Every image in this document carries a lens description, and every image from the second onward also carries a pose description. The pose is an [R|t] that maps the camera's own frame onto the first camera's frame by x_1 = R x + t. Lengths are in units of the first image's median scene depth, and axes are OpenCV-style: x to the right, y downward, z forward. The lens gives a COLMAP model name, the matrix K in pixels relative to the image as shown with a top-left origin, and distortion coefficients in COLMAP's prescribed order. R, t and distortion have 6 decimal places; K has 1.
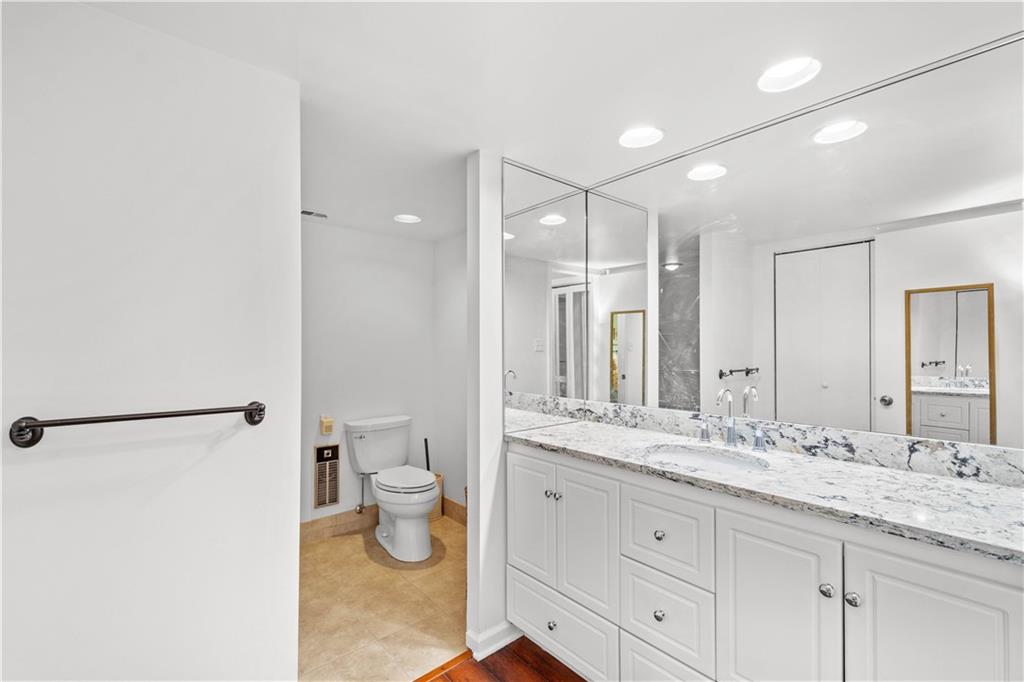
lens RADIAL K [[449.7, 0, 518.5], [0, 449.7, 346.5], [0, 0, 1]] dist [0.019210, -0.000651]
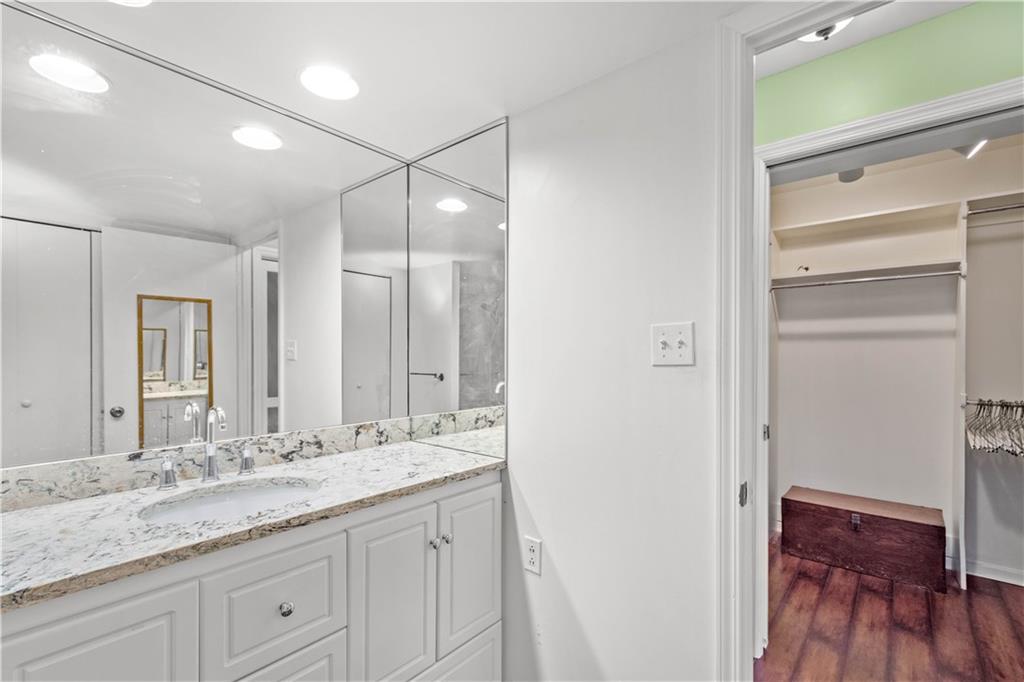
lens RADIAL K [[449.7, 0, 518.5], [0, 449.7, 346.5], [0, 0, 1]] dist [0.019210, -0.000651]
pose [[-0.153742, 0.022036, 0.987865, -0.427410], [-0.009087, 0.999678, -0.023713, 0.004826], [-0.988069, -0.012622, -0.153492, 0.662773]]
